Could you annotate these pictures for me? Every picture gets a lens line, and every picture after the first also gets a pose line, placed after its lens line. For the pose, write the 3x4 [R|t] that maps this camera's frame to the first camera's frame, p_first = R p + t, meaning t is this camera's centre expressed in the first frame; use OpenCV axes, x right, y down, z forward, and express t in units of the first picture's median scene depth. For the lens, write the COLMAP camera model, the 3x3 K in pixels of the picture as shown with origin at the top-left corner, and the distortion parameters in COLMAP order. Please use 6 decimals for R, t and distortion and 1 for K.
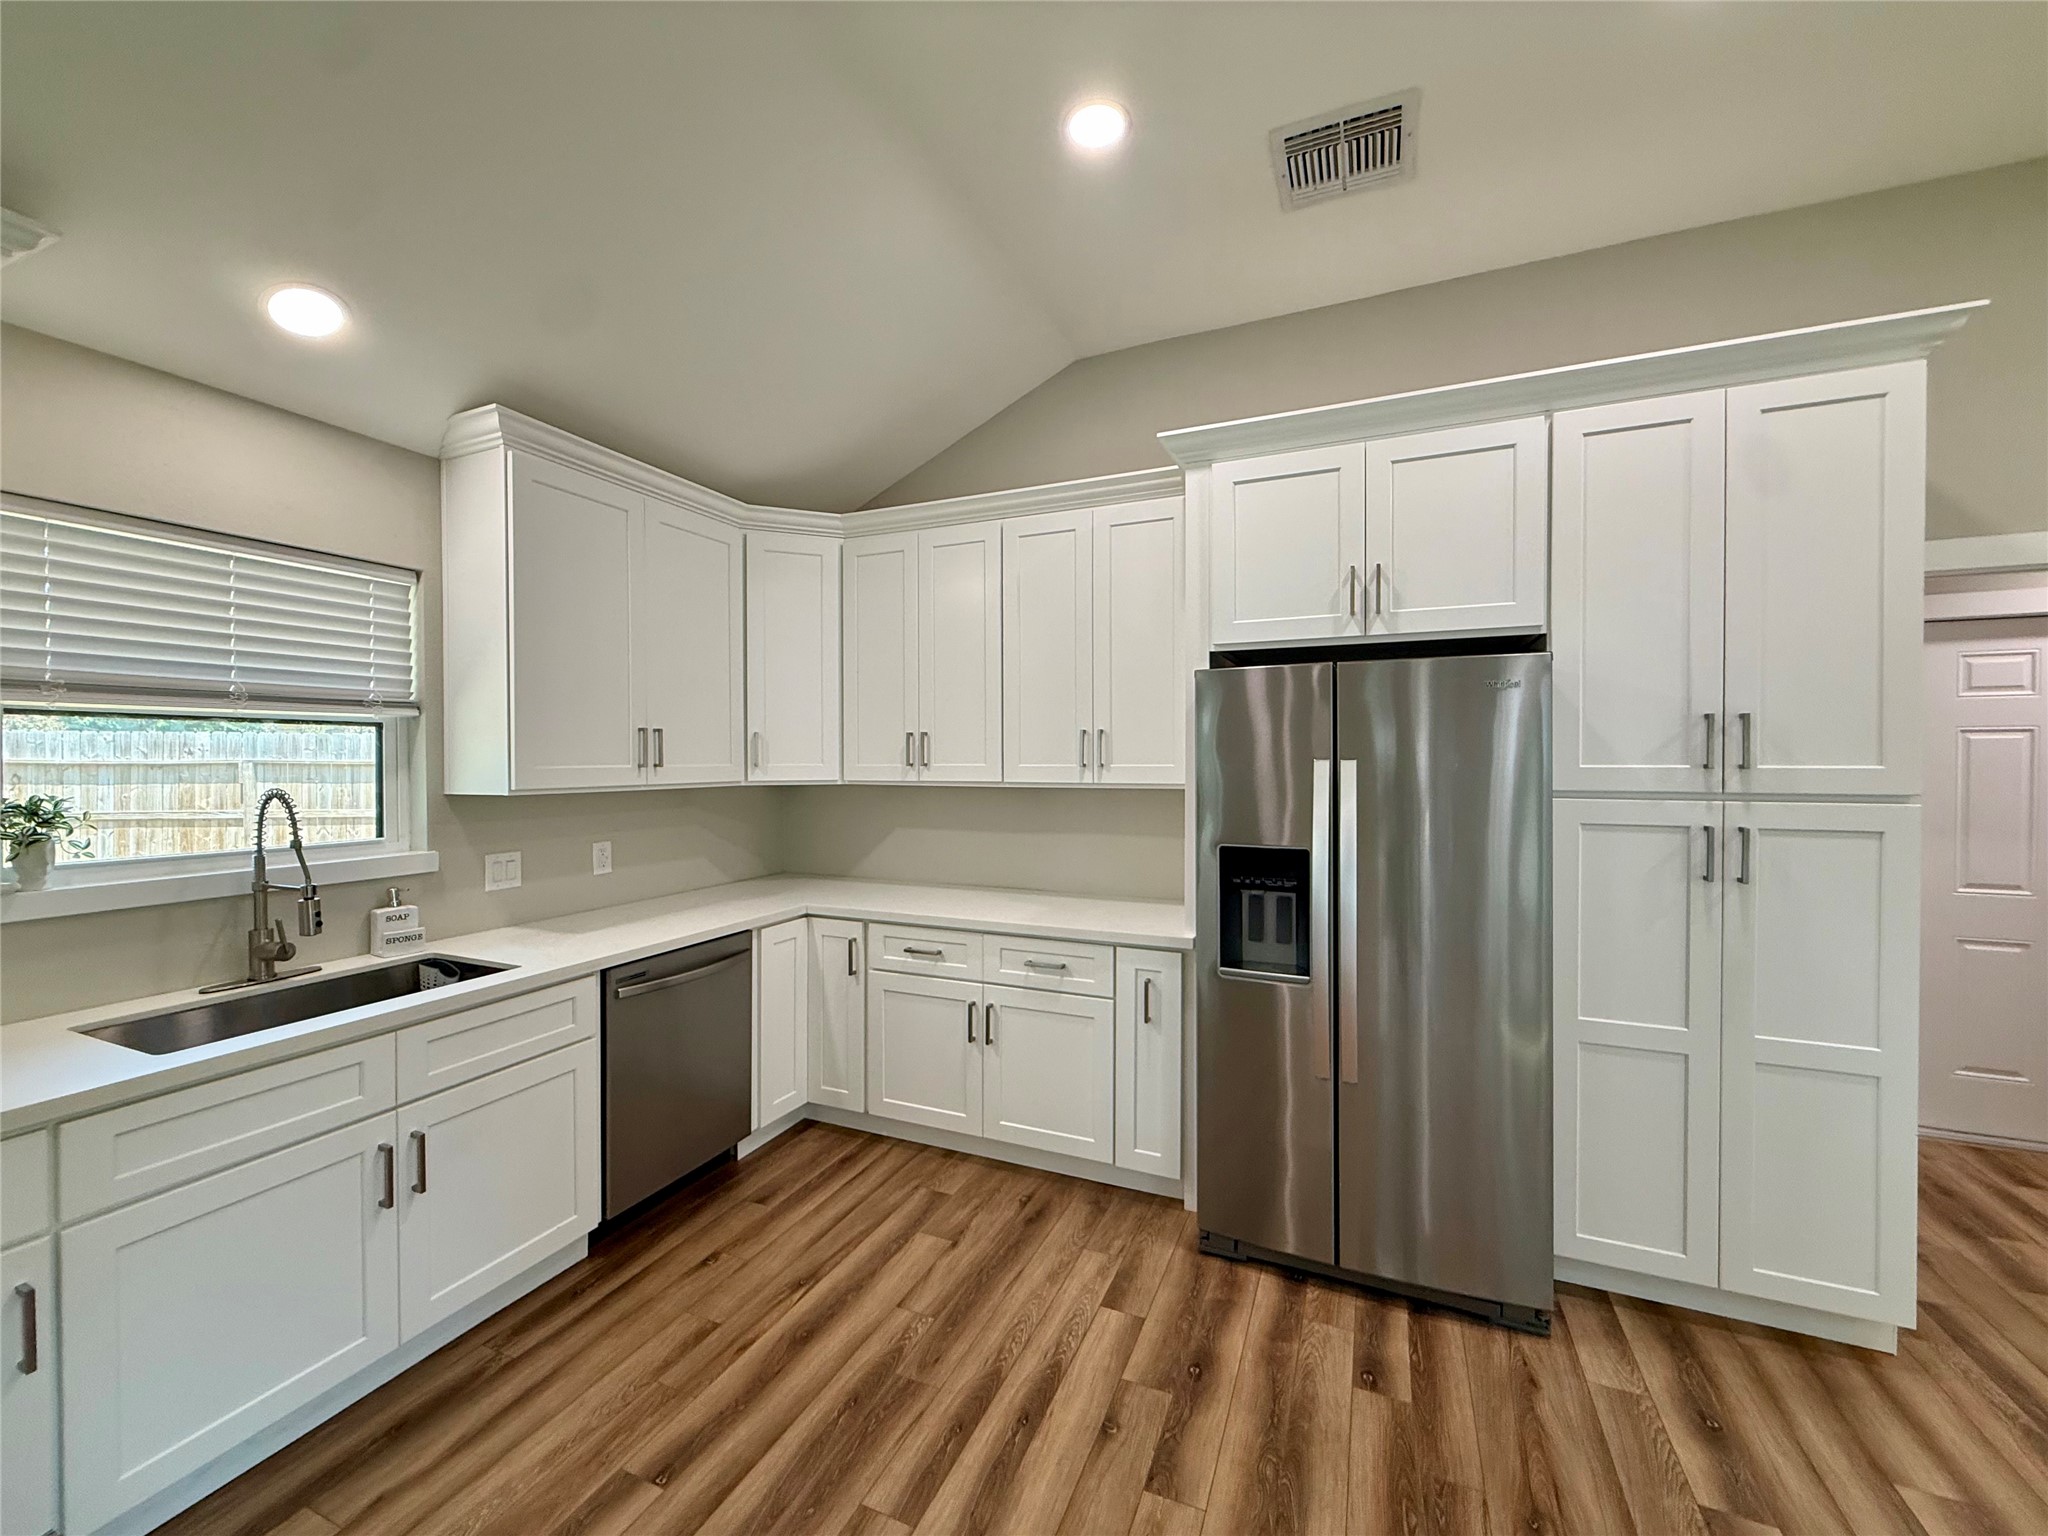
lens RADIAL K [[815.5, 0, 1024.0], [0, 815.5, 765.6], [0, 0, 1]] dist [-0.001204, 0.000232]
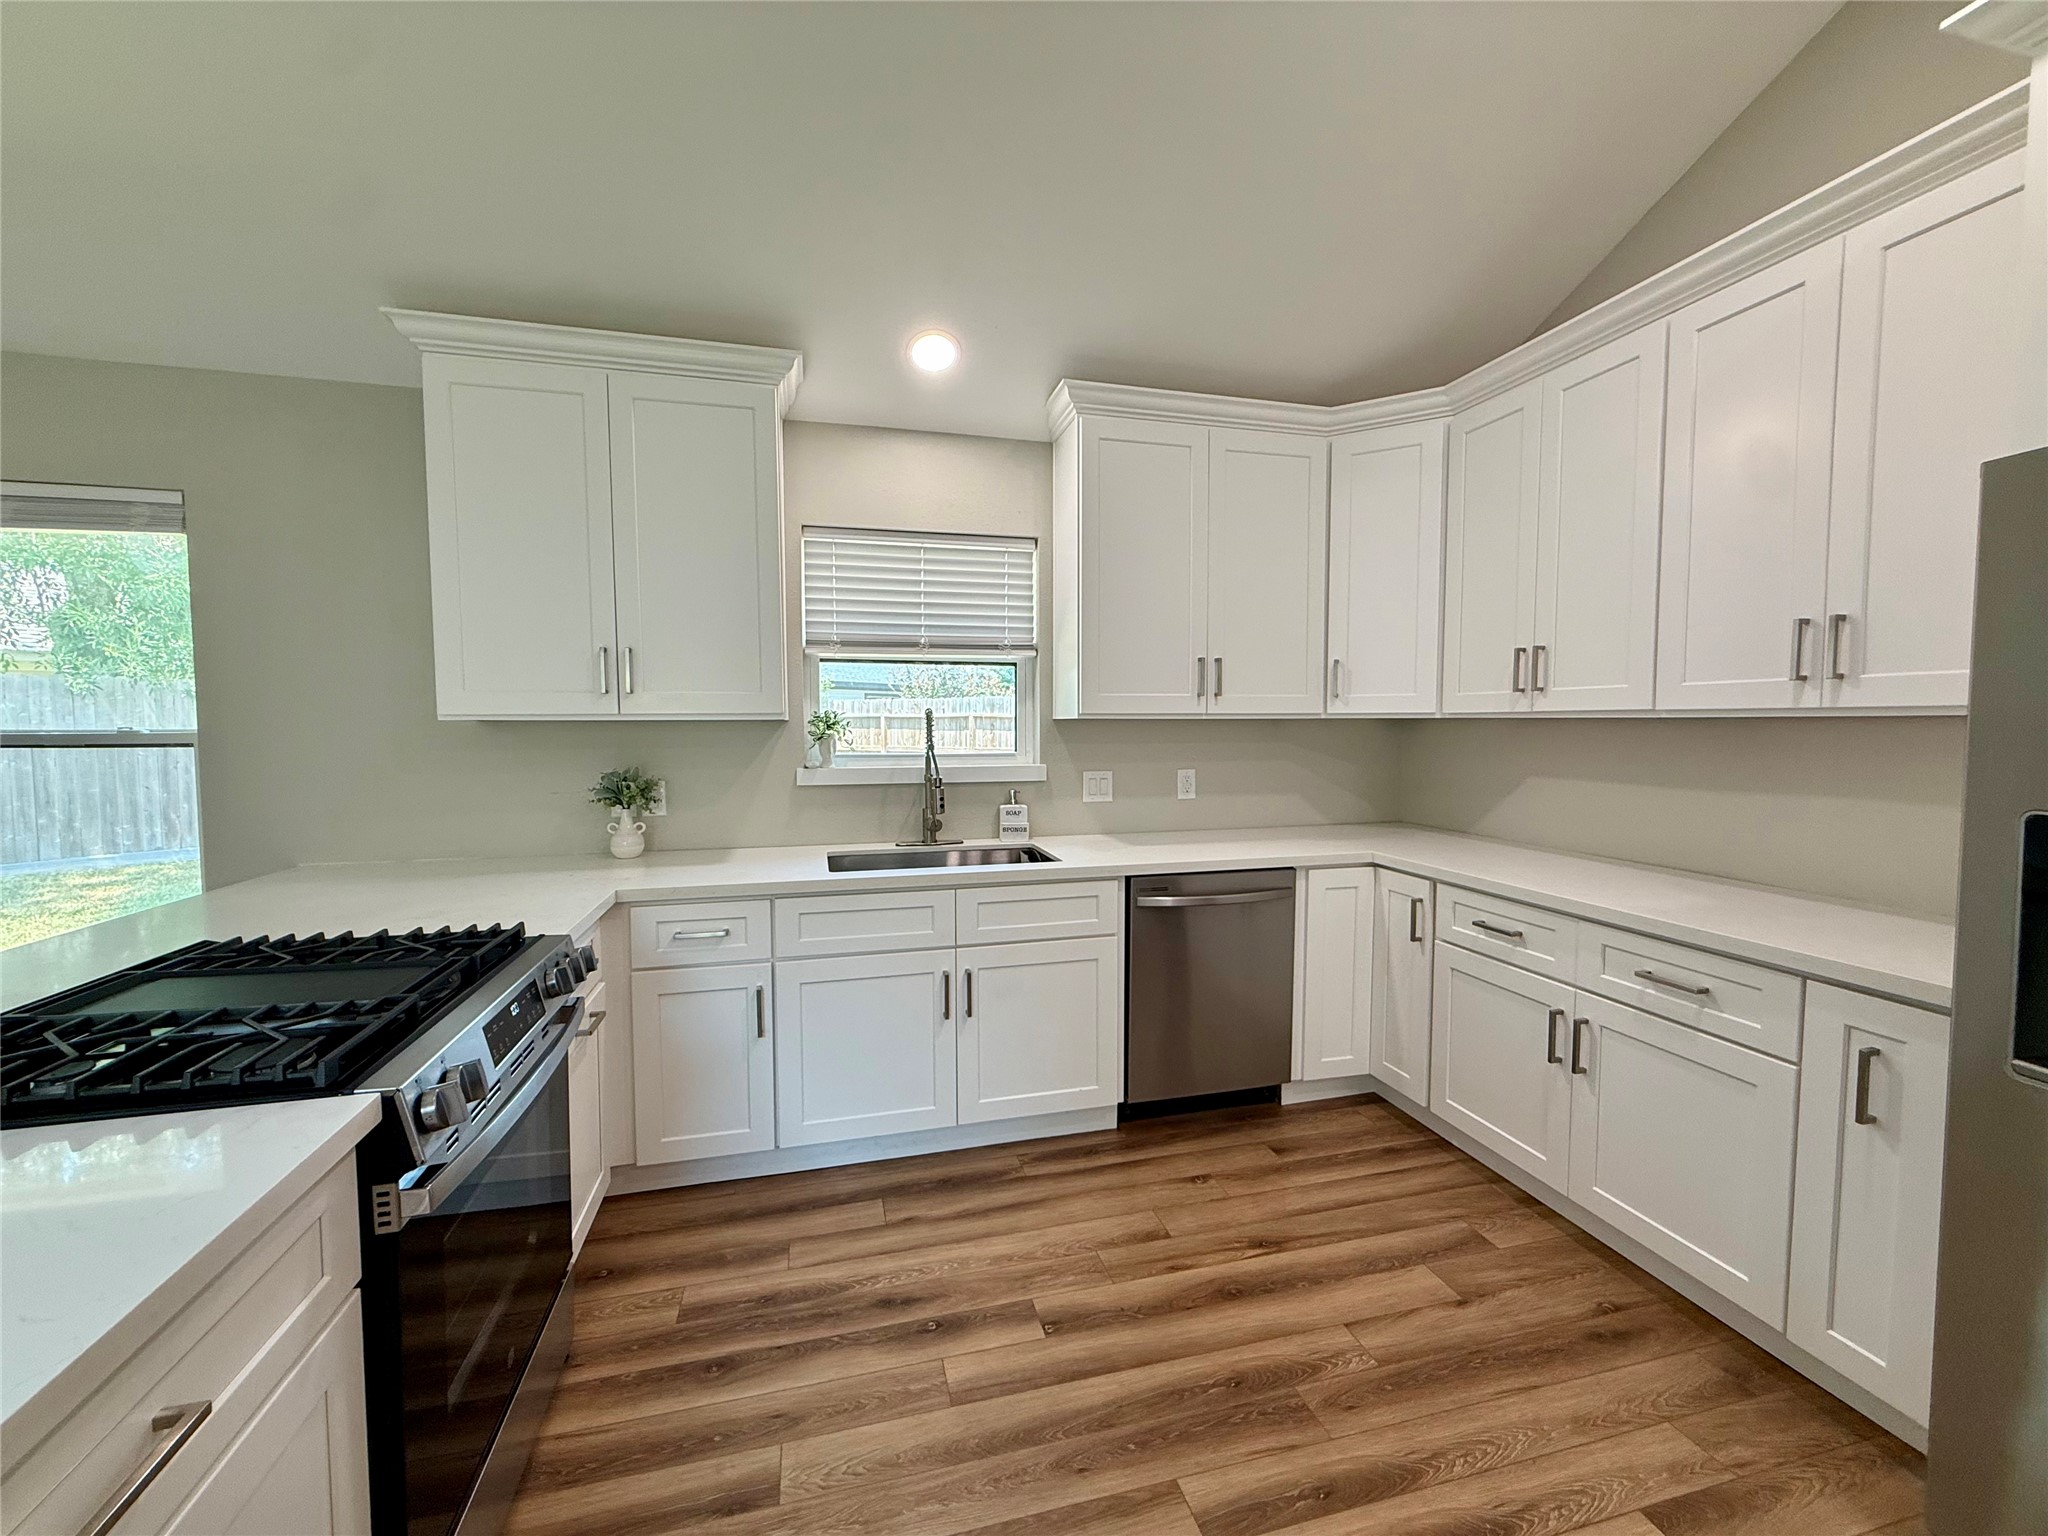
lens RADIAL K [[815.5, 0, 1022.2], [0, 815.5, 765.3], [0, 0, 1]] dist [-0.001204, 0.000232]
pose [[0.615043, 0.042271, -0.787360, 0.232126], [-0.006121, 0.998788, 0.048841, 0.045196], [0.788470, -0.025220, 0.614556, 0.205699]]
